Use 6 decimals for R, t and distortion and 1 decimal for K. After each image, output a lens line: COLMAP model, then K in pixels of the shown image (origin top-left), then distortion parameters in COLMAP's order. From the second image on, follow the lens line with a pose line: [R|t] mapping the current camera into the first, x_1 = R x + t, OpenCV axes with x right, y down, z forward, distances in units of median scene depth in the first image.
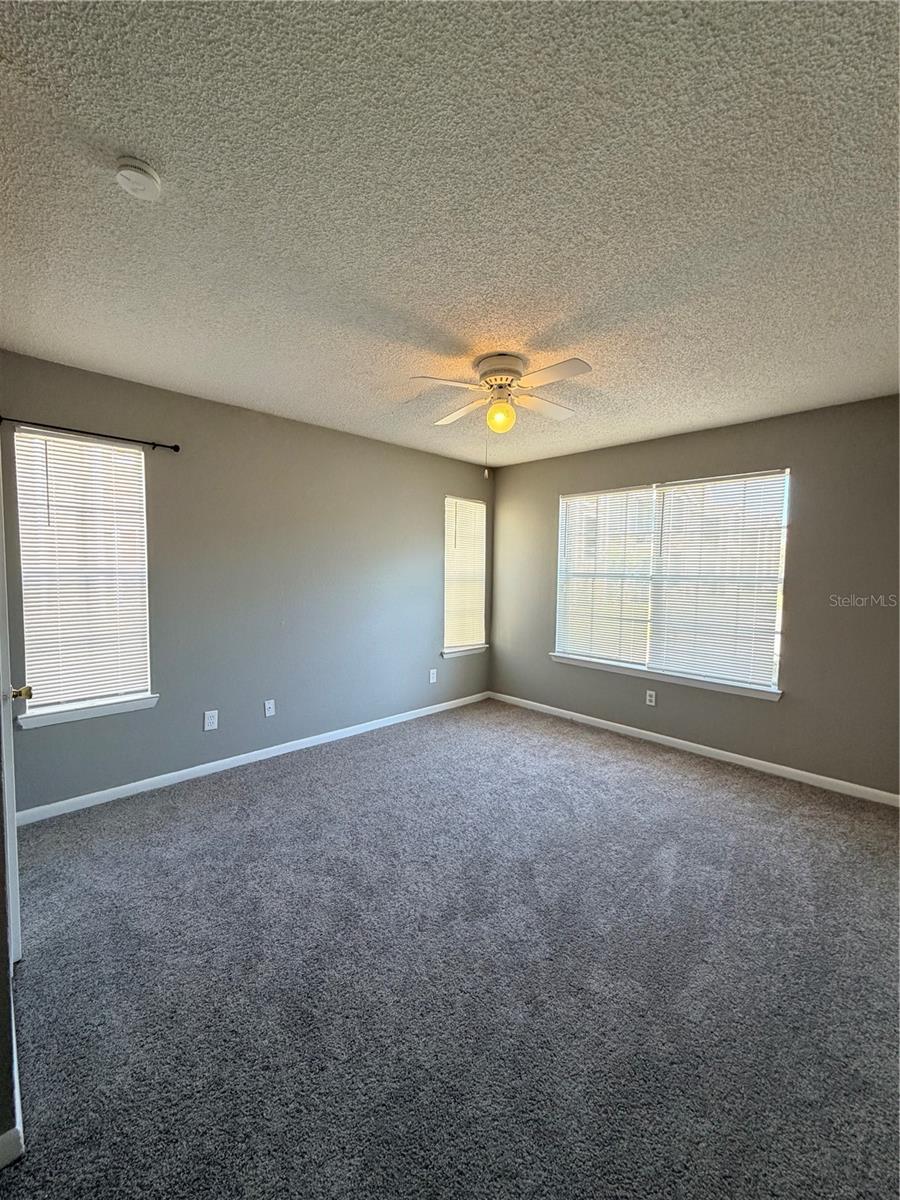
lens RADIAL K [[477.9, 0, 448.2], [0, 477.9, 598.5], [0, 0, 1]] dist [0.000110, 0.000267]
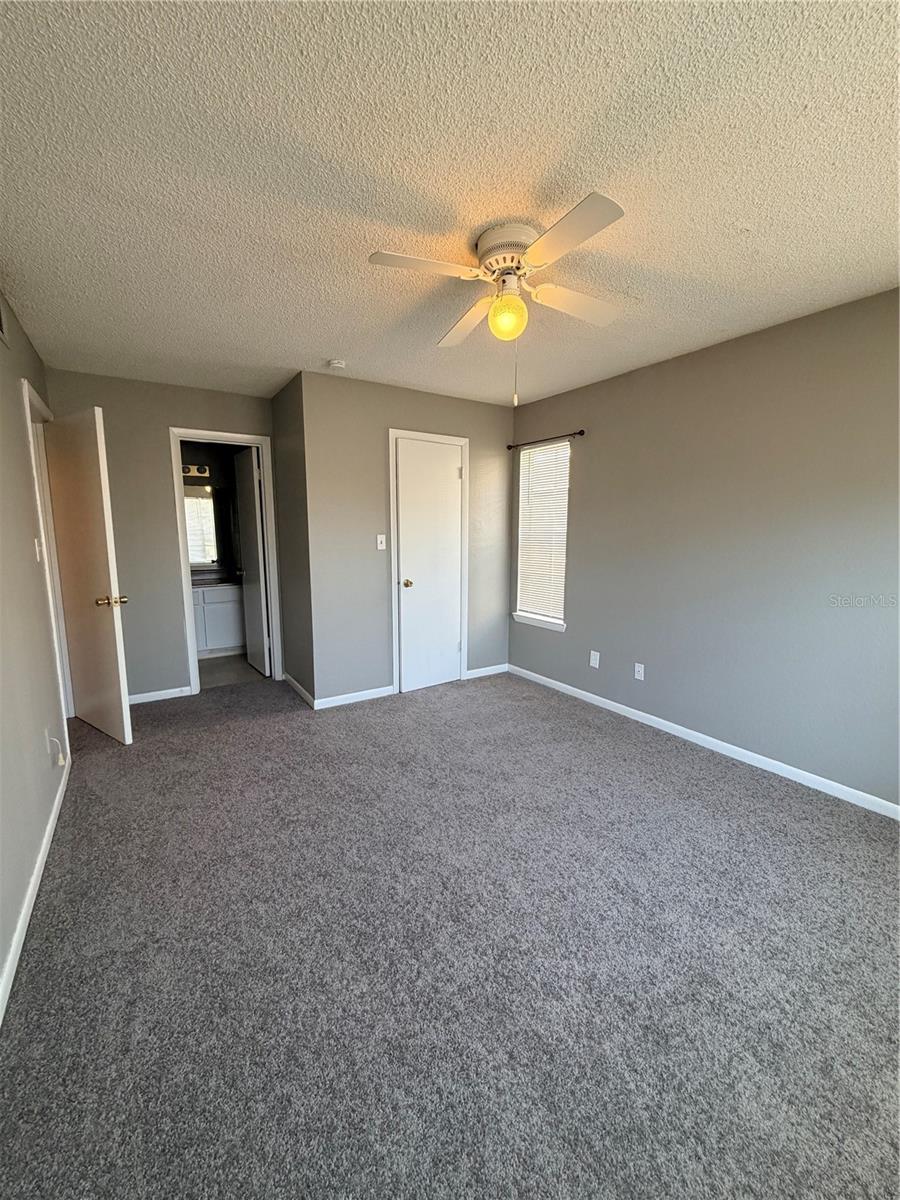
lens RADIAL K [[477.9, 0, 448.2], [0, 477.9, 598.5], [0, 0, 1]] dist [0.000110, 0.000267]
pose [[-0.190787, 0.125403, -0.973588, 0.768401], [-0.070486, 0.987496, 0.141007, -0.037915], [0.979097, 0.095527, -0.179563, 0.922157]]
